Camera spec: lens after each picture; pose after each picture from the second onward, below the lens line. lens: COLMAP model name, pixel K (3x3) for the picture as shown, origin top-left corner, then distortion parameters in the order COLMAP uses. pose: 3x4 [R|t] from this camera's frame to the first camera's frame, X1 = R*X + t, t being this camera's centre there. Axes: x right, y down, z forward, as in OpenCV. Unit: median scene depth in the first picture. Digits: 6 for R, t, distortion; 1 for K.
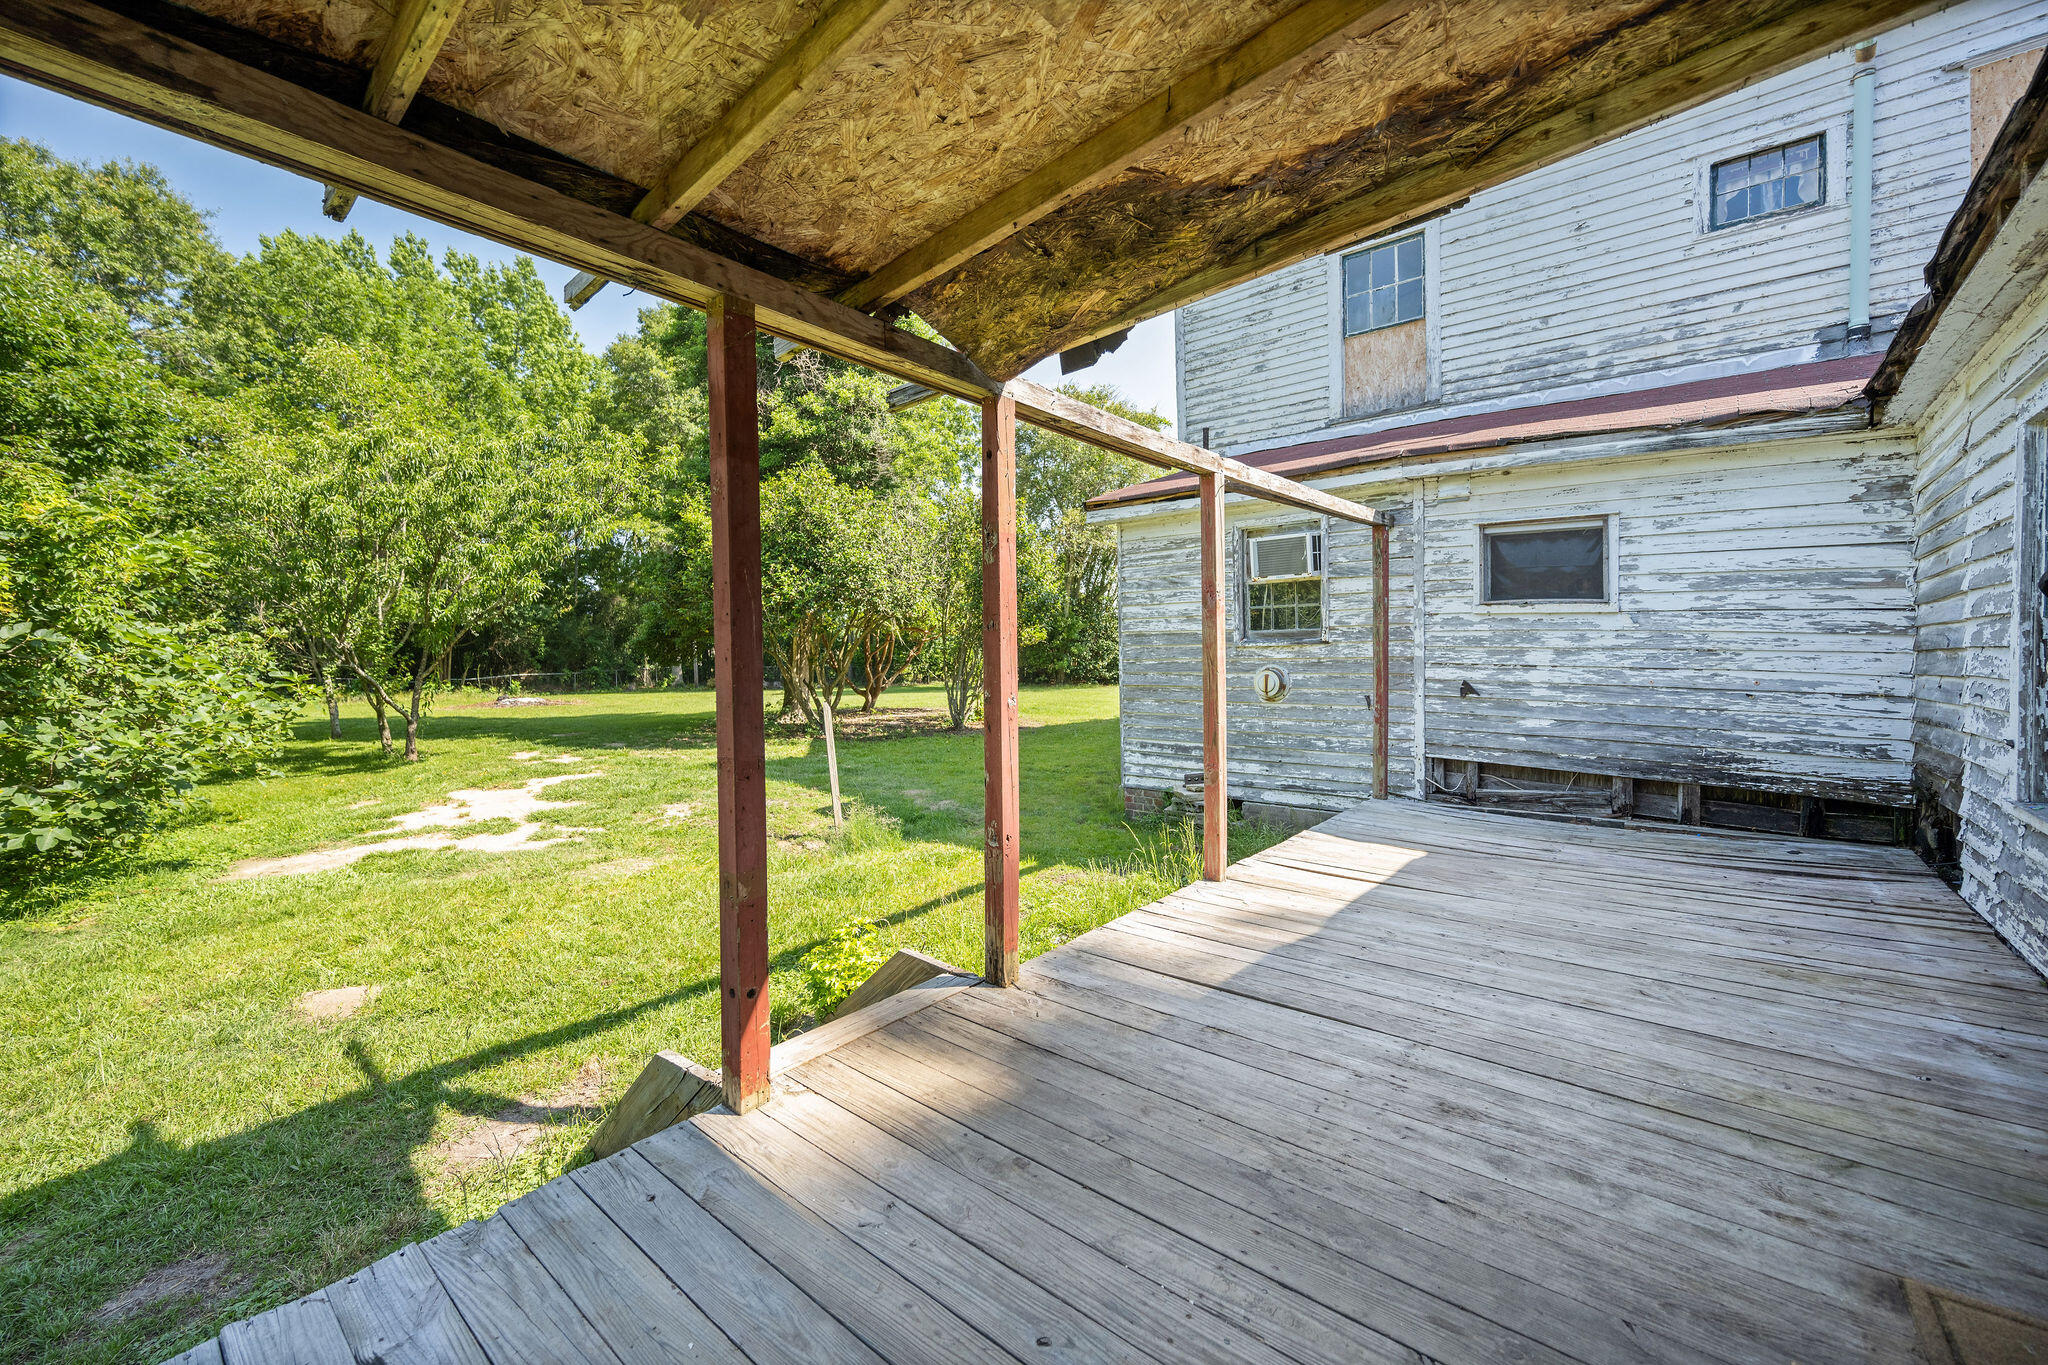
lens RADIAL K [[824.4, 0, 1028.7], [0, 824.4, 675.7], [0, 0, 1]] dist [-0.000470, -0.000376]
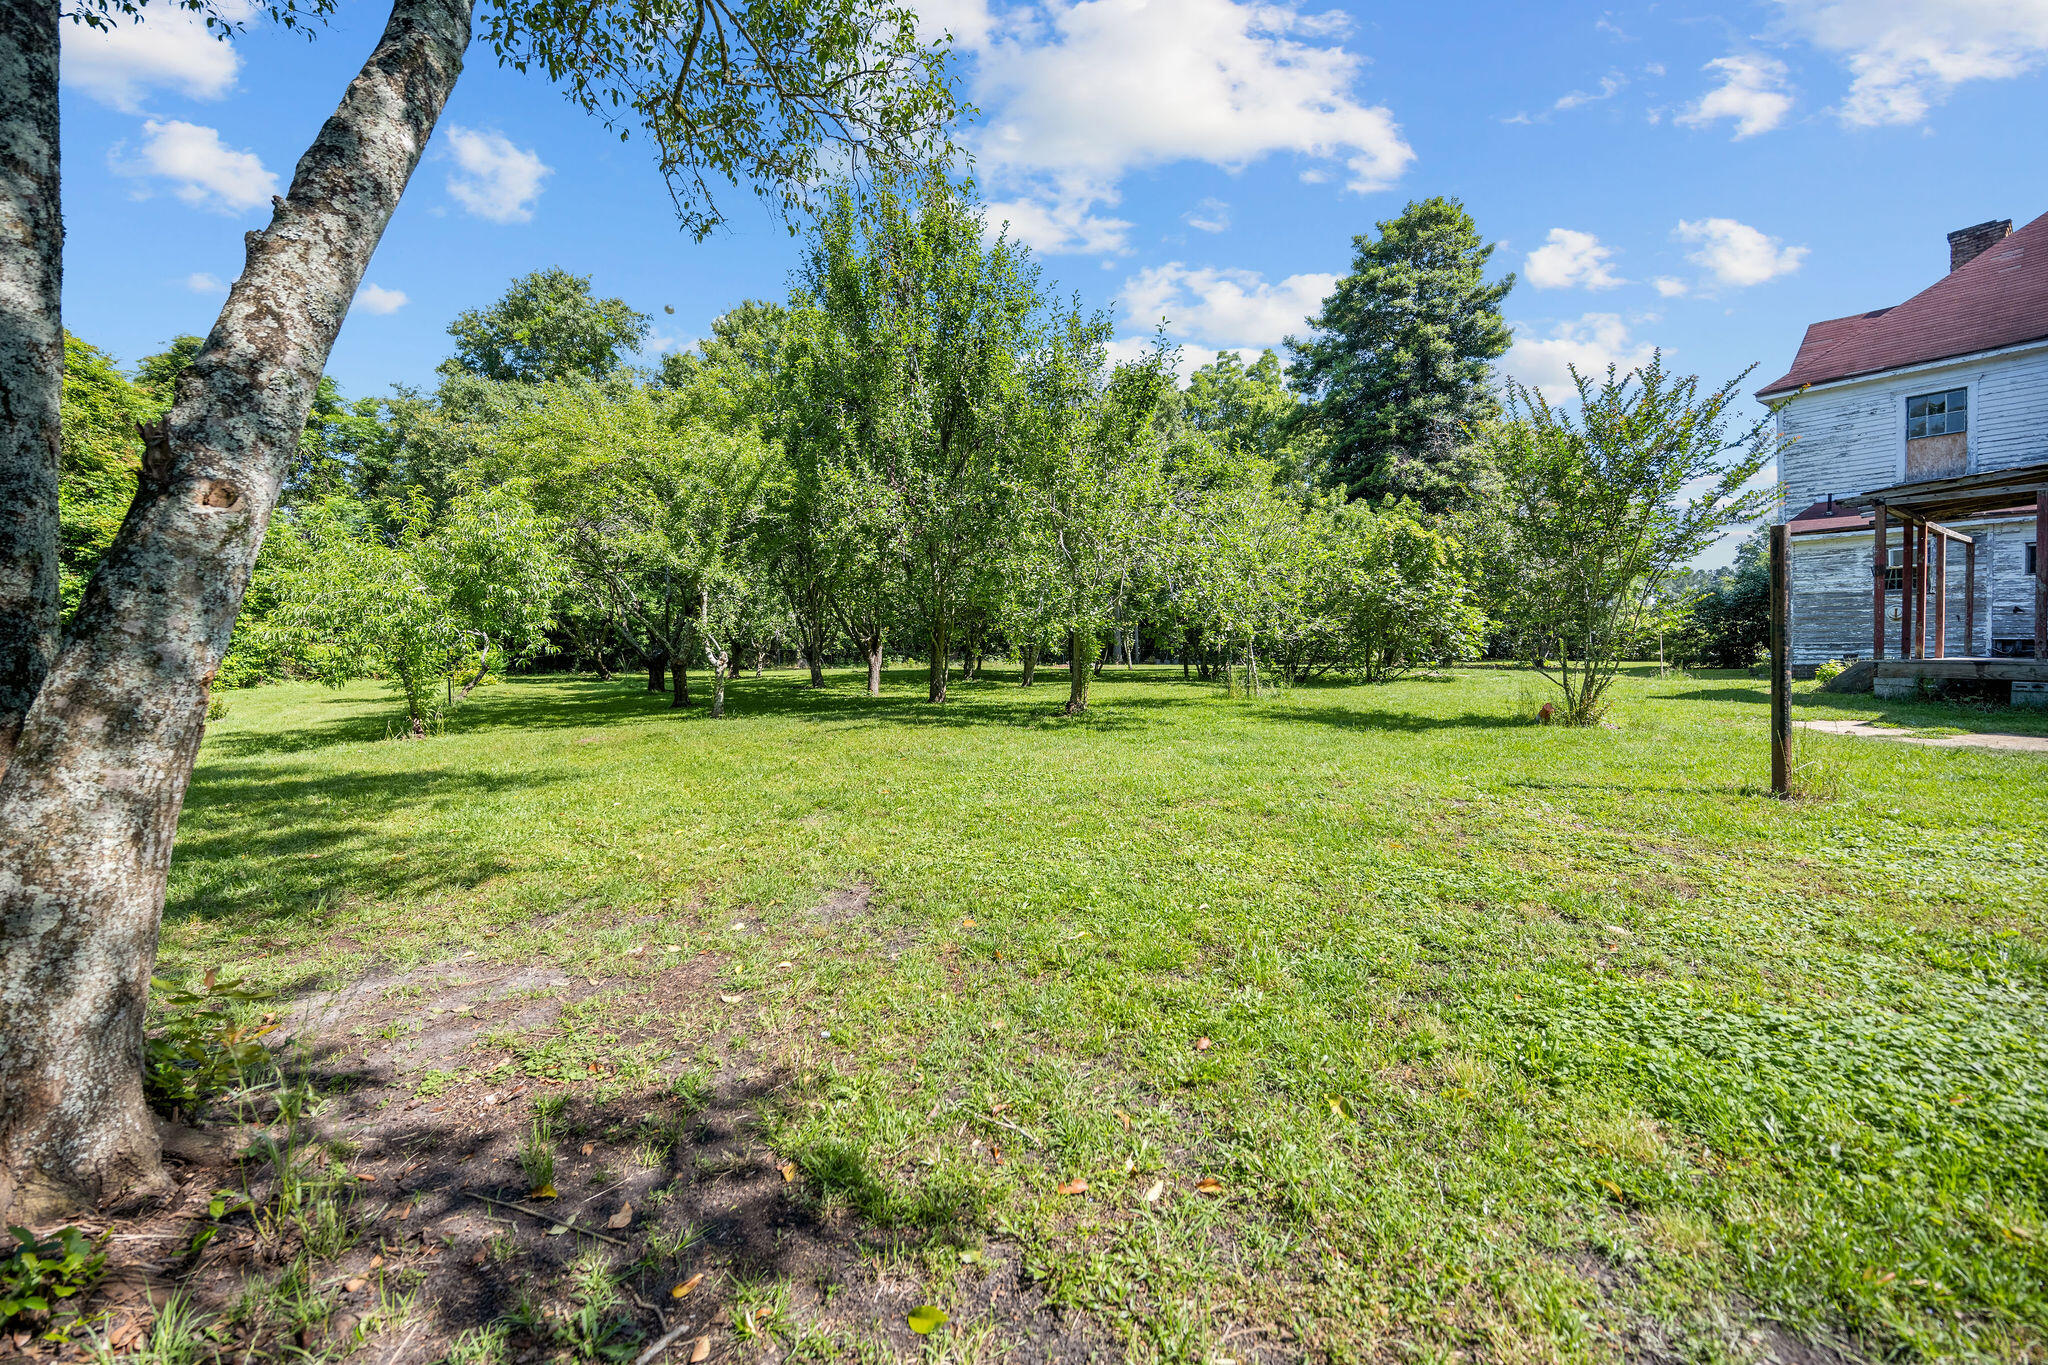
lens RADIAL K [[824.4, 0, 1026.7], [0, 824.4, 674.9], [0, 0, 1]] dist [-0.000470, -0.000376]
pose [[0.966140, 0.006251, -0.257942, -1.667225], [-0.004625, 0.999965, 0.006909, 0.204770], [0.257976, -0.005482, 0.966136, -2.105093]]
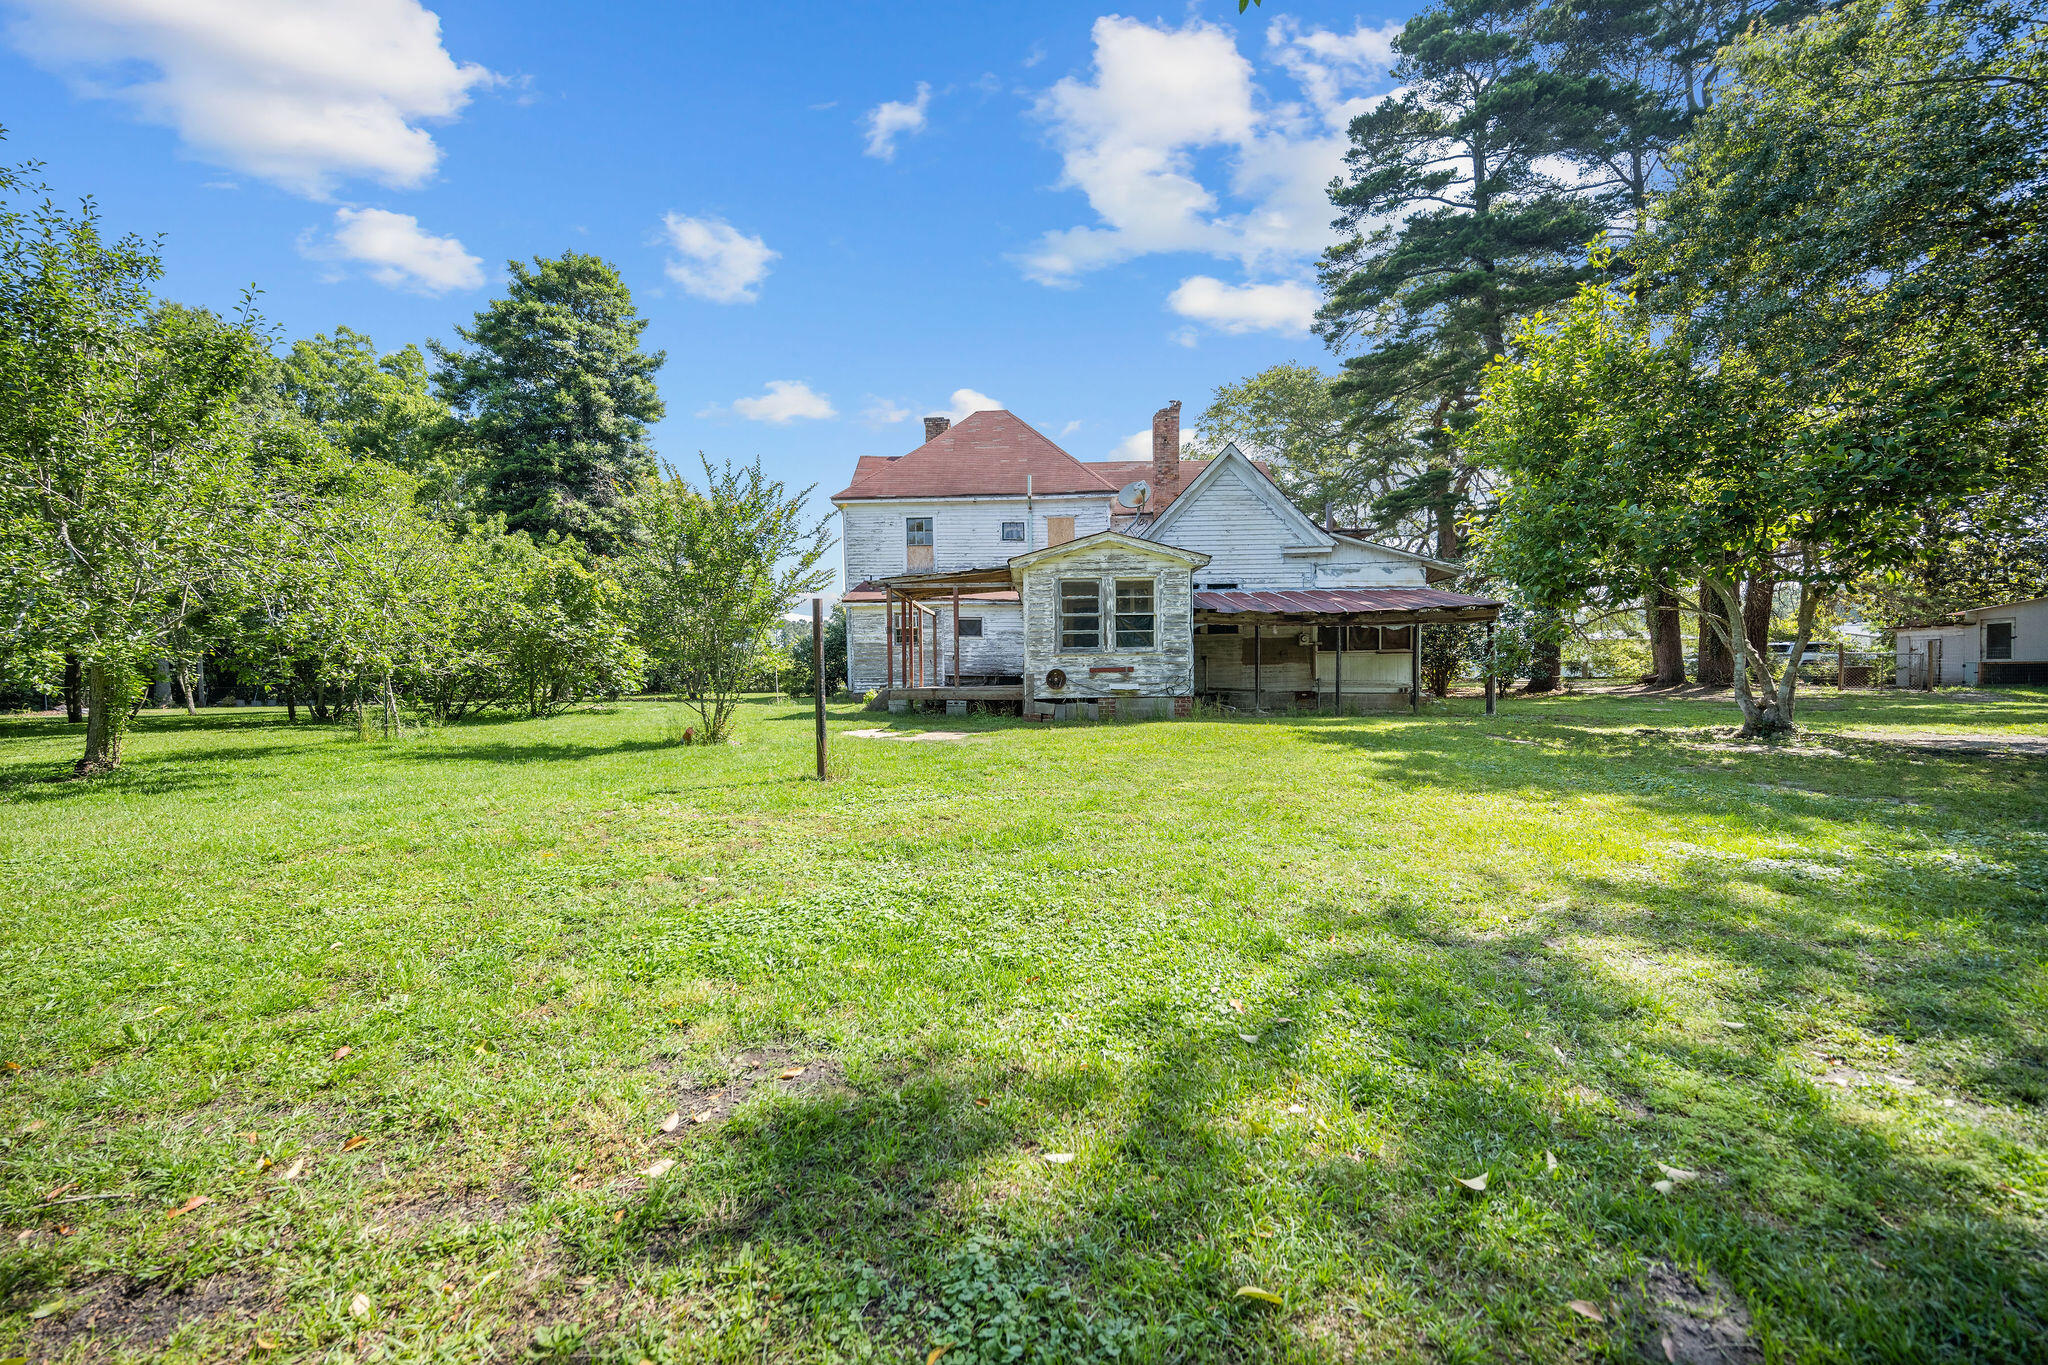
lens RADIAL K [[824.4, 0, 1023.0], [0, 824.4, 684.9], [0, 0, 1]] dist [-0.000470, -0.000376]
pose [[0.789824, -0.009044, 0.613267, -1.668865], [0.023316, 0.999611, -0.015287, 0.217782], [-0.612890, 0.026373, 0.789728, -2.379993]]
